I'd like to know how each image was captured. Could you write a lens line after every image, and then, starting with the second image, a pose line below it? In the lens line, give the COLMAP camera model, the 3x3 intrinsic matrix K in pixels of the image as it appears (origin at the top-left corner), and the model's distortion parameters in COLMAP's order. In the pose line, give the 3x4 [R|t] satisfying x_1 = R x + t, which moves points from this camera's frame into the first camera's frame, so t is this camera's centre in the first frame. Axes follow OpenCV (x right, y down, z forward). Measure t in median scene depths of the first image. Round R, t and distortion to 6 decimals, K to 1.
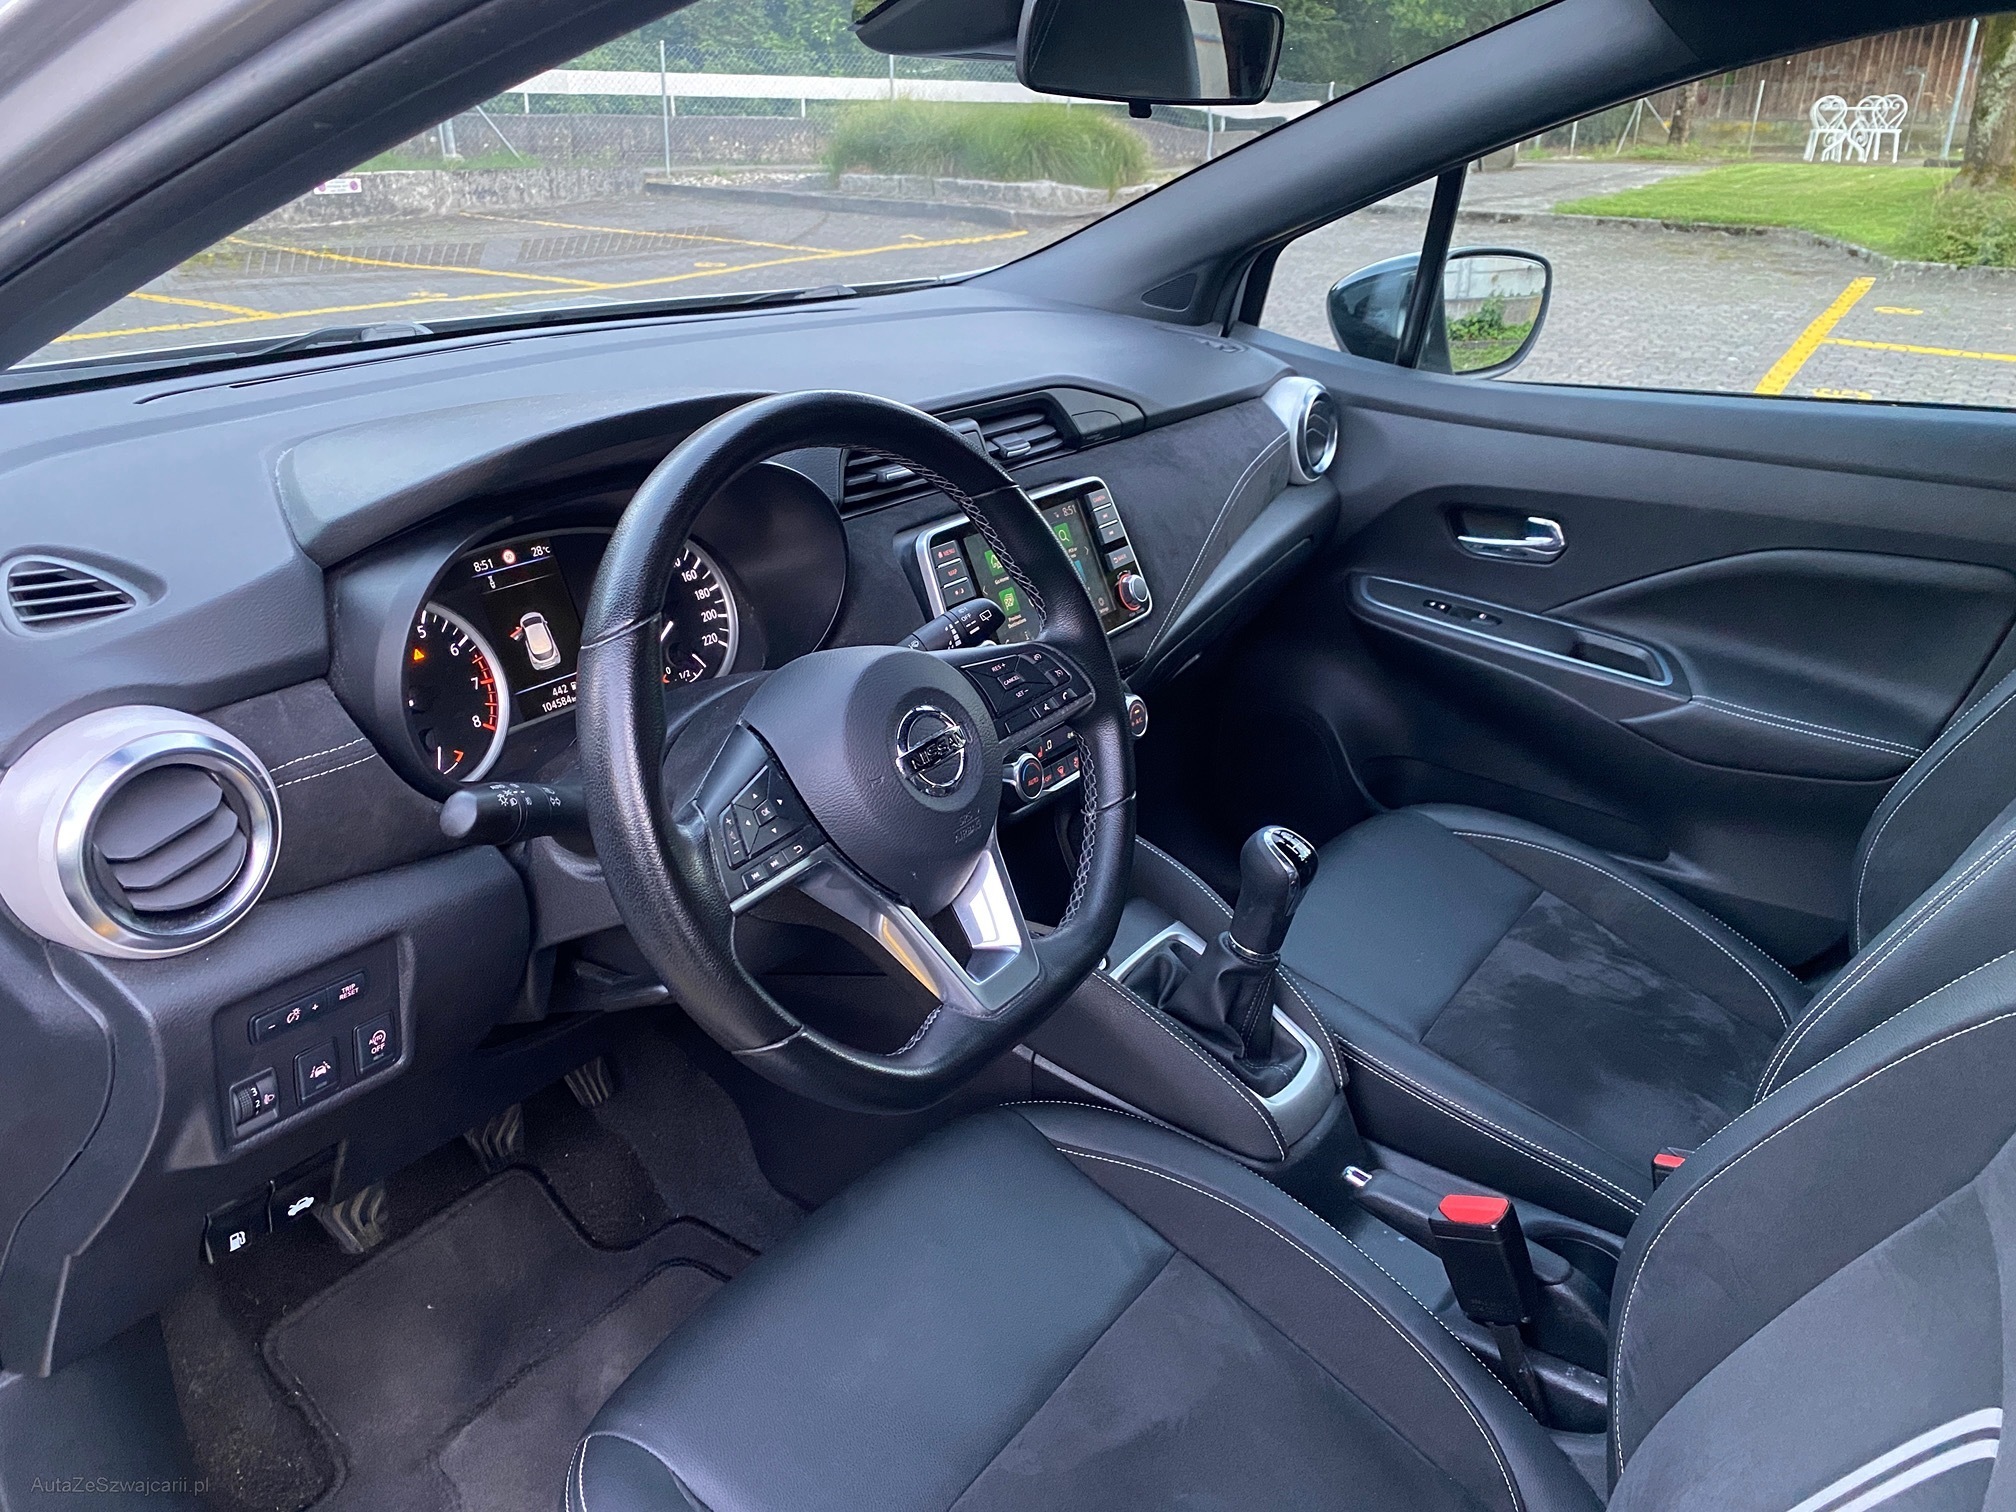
lens RADIAL K [[1534.2, 0, 1003.2], [0, 1534.2, 718.9], [0, 0, 1]] dist [0.029513, -0.029576]
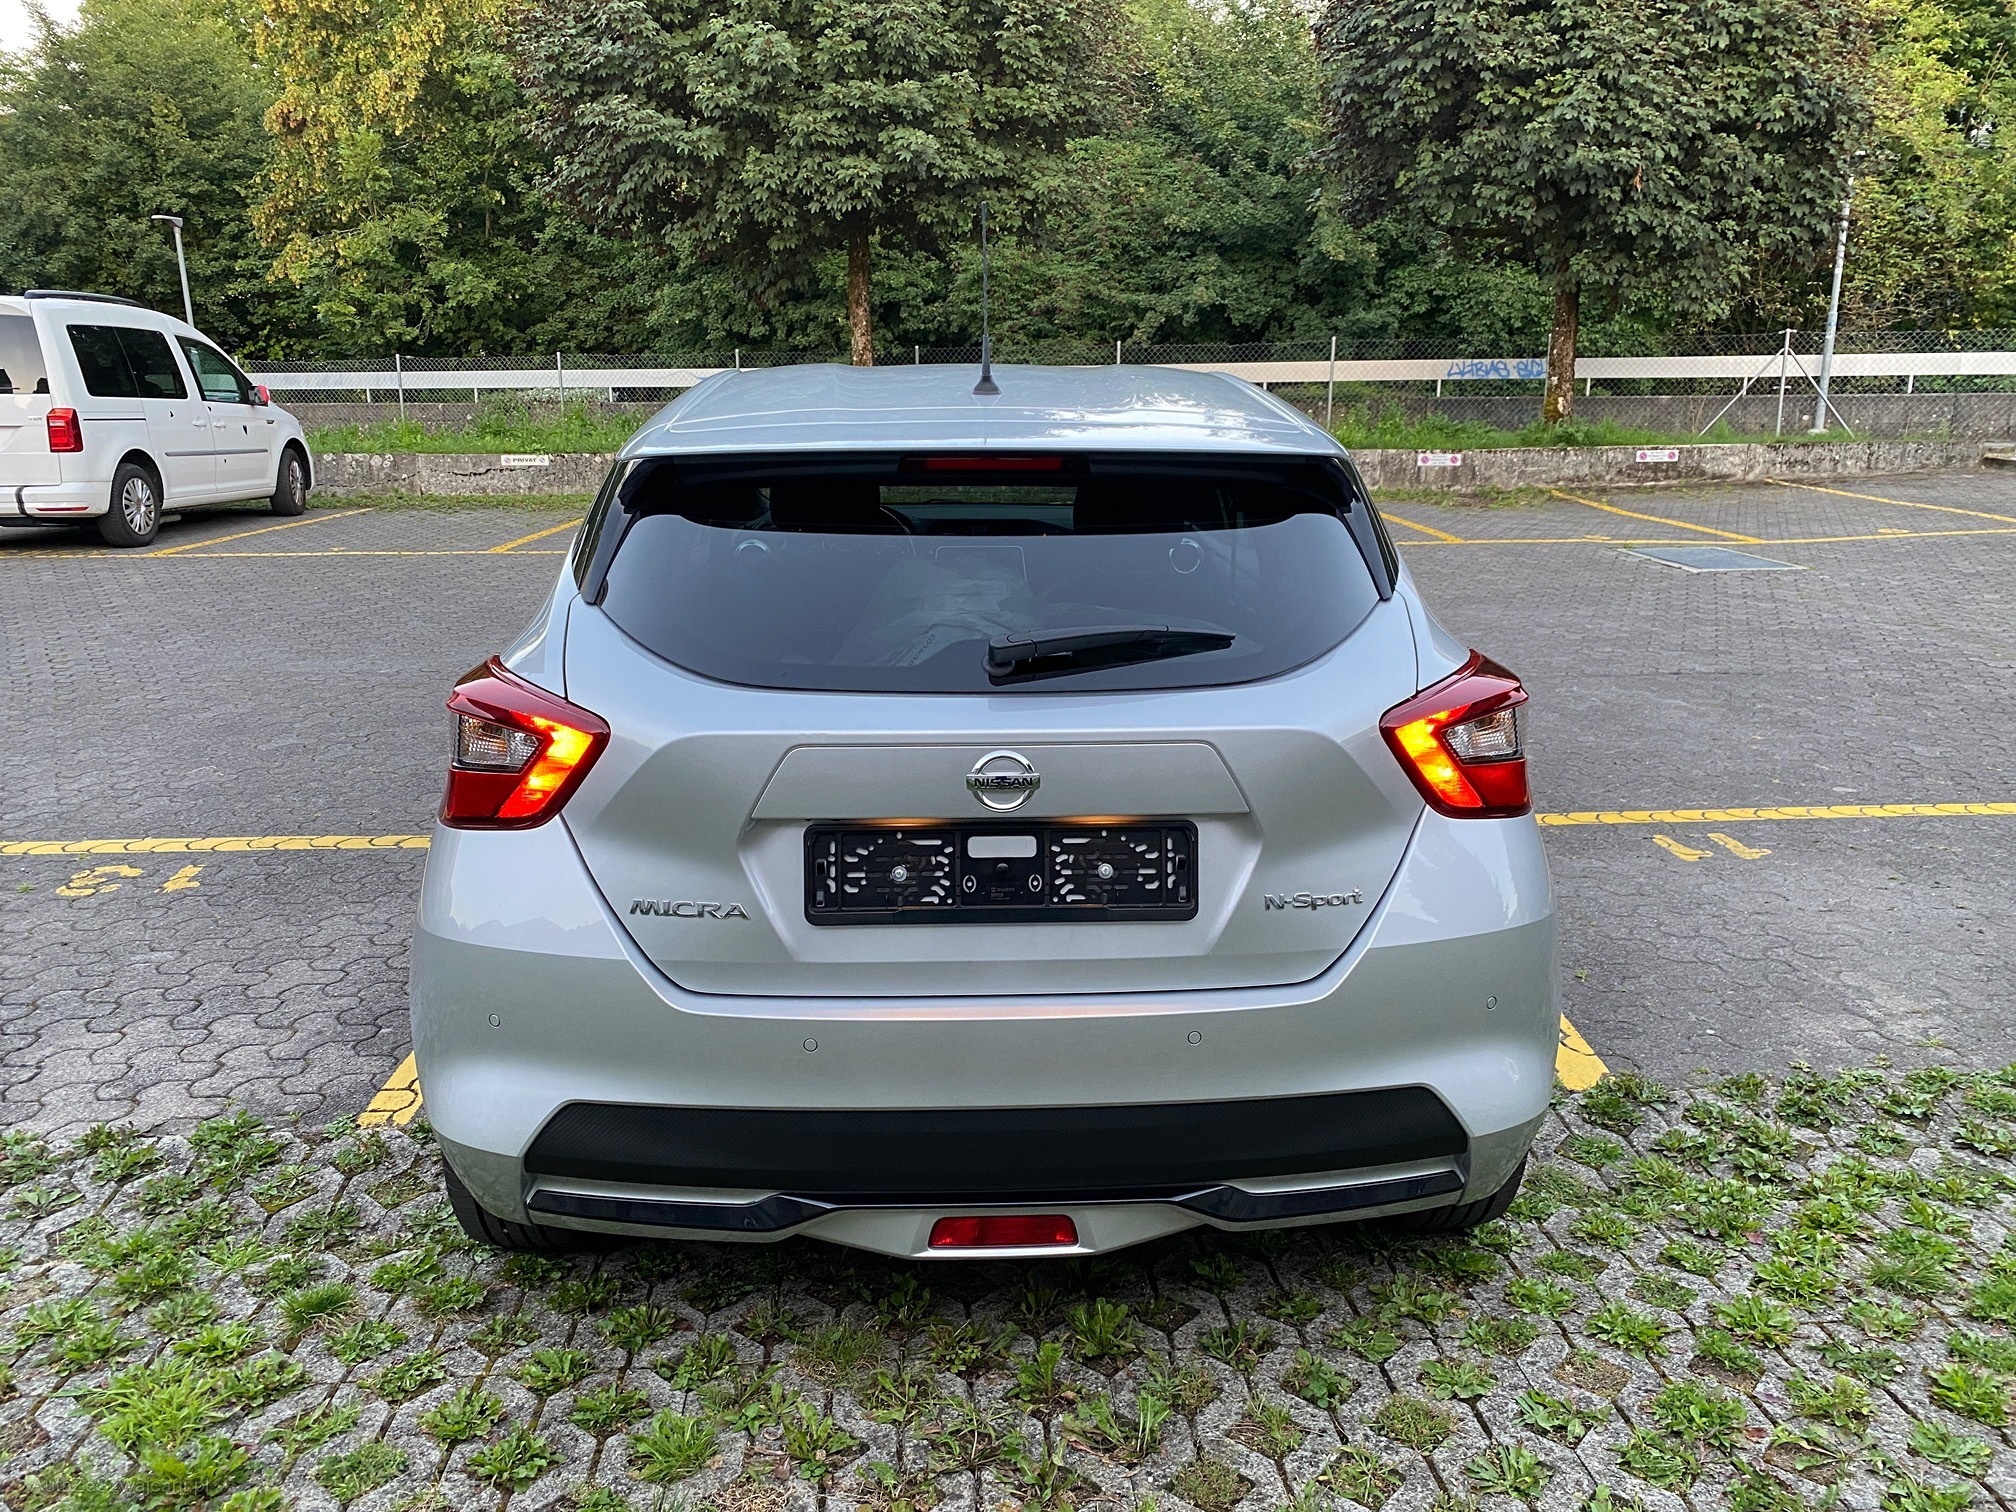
lens RADIAL K [[1534.2, 0, 1040.7], [0, 1534.2, 727.4], [0, 0, 1]] dist [0.029513, -0.029576]
pose [[0.611556, 0.160312, -0.774790, 1.955473], [-0.278108, 0.960324, -0.020815, 0.198779], [0.740713, 0.228205, 0.631876, -0.721607]]
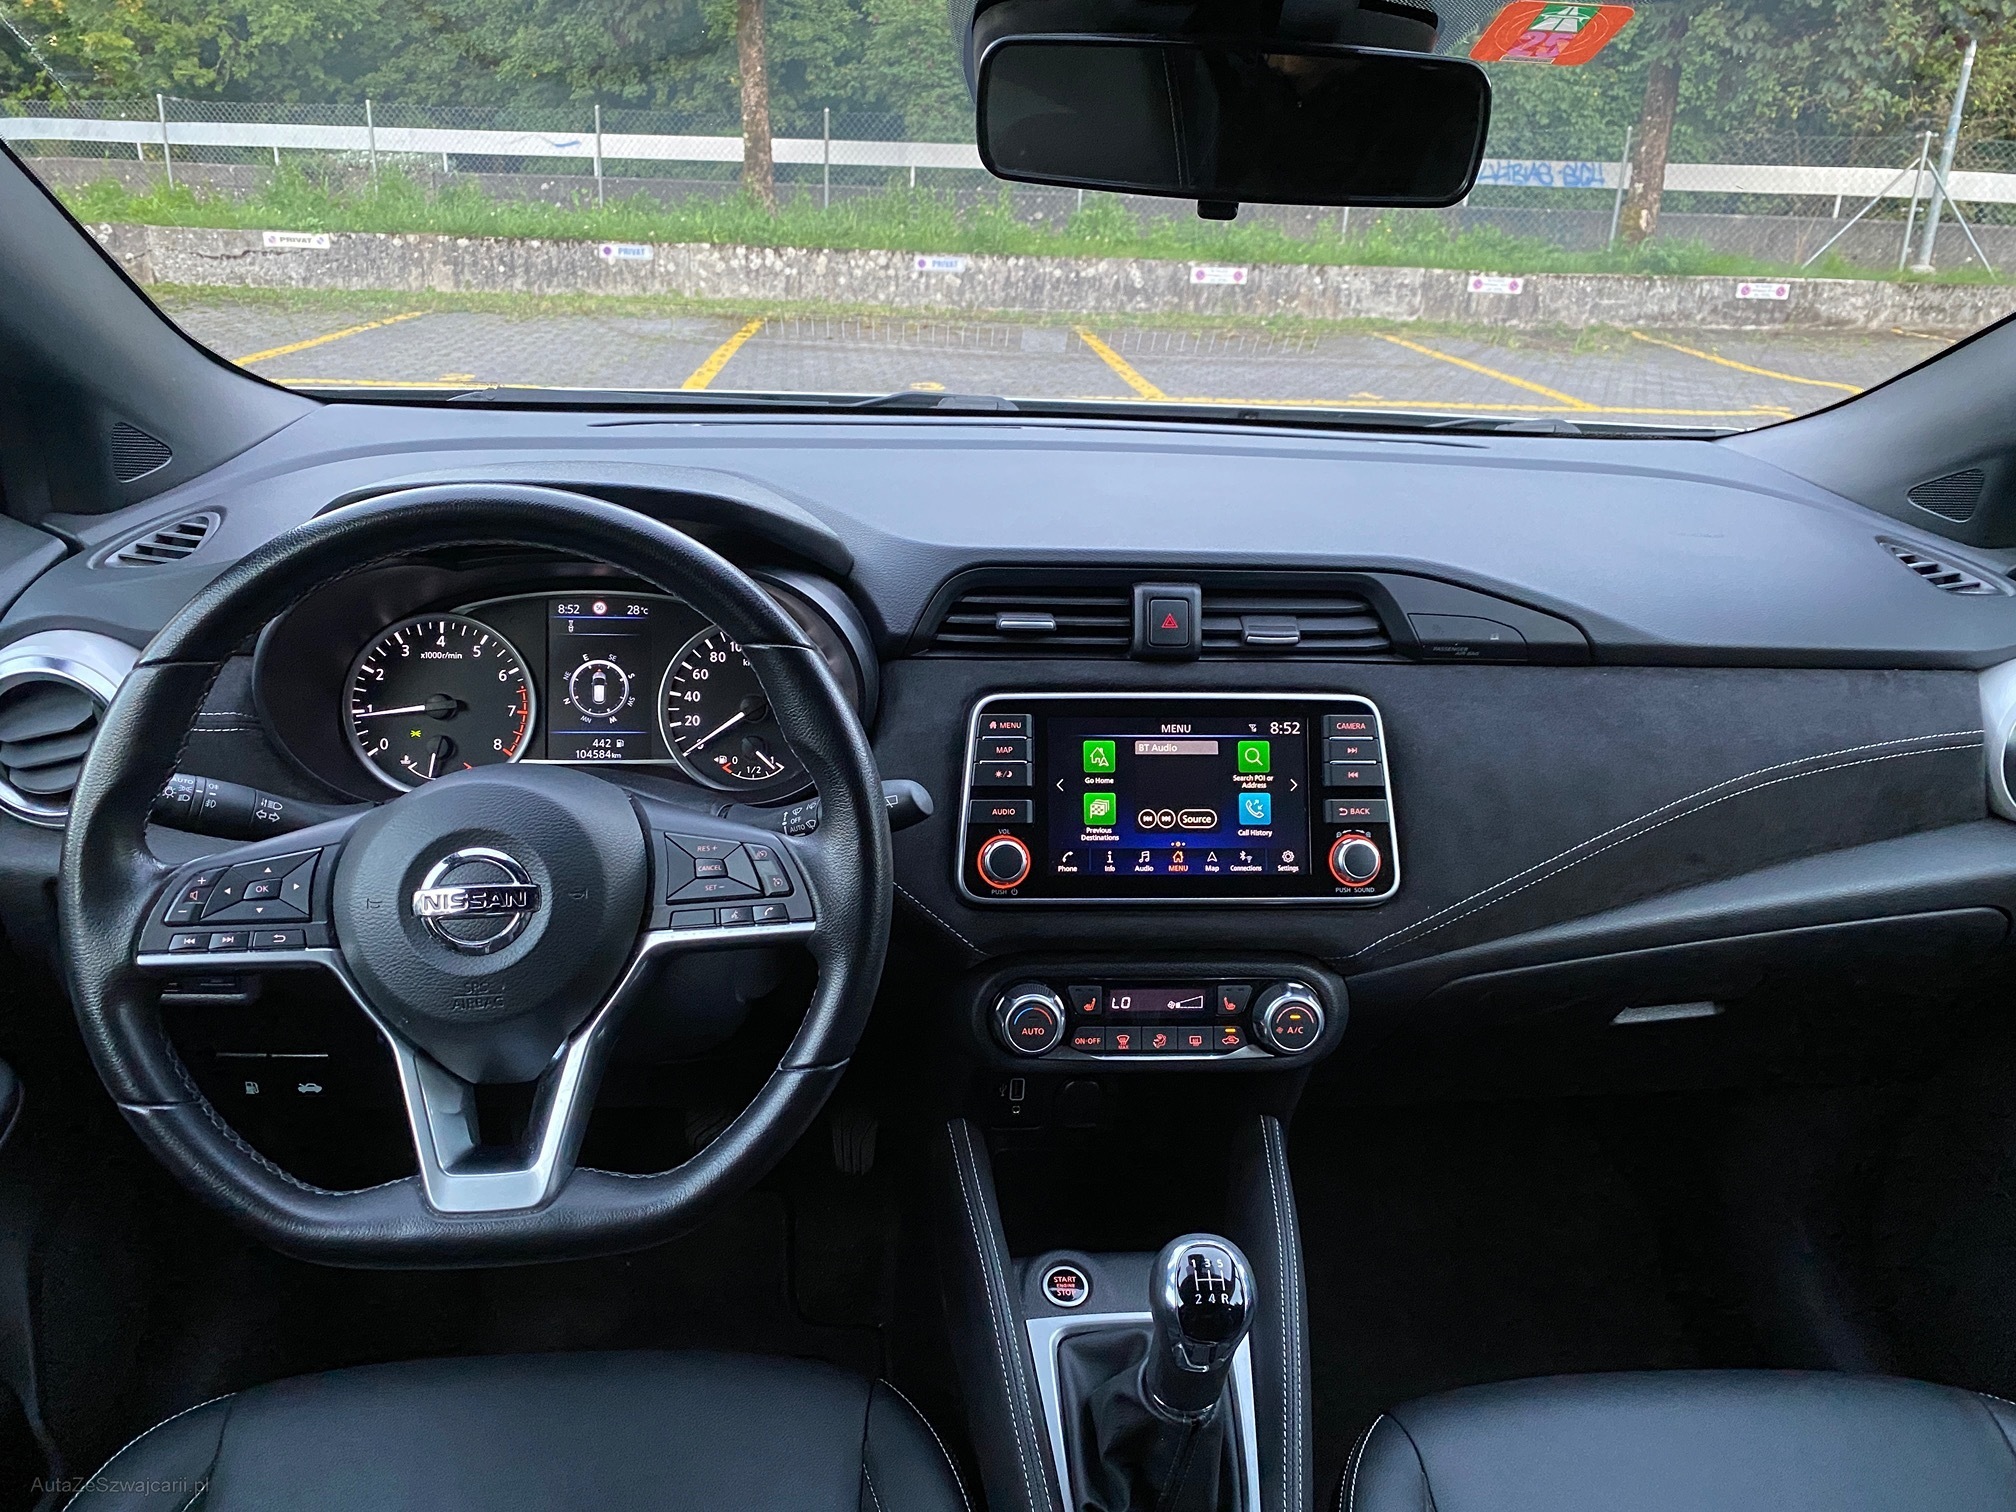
lens RADIAL K [[1534.2, 0, 1011.5], [0, 1534.2, 750.8], [0, 0, 1]] dist [0.029513, -0.029576]
pose [[0.638822, 0.276454, -0.717969, 0.357267], [-0.305898, 0.947543, 0.092674, -0.109909], [0.705927, 0.160423, 0.689878, 0.276064]]
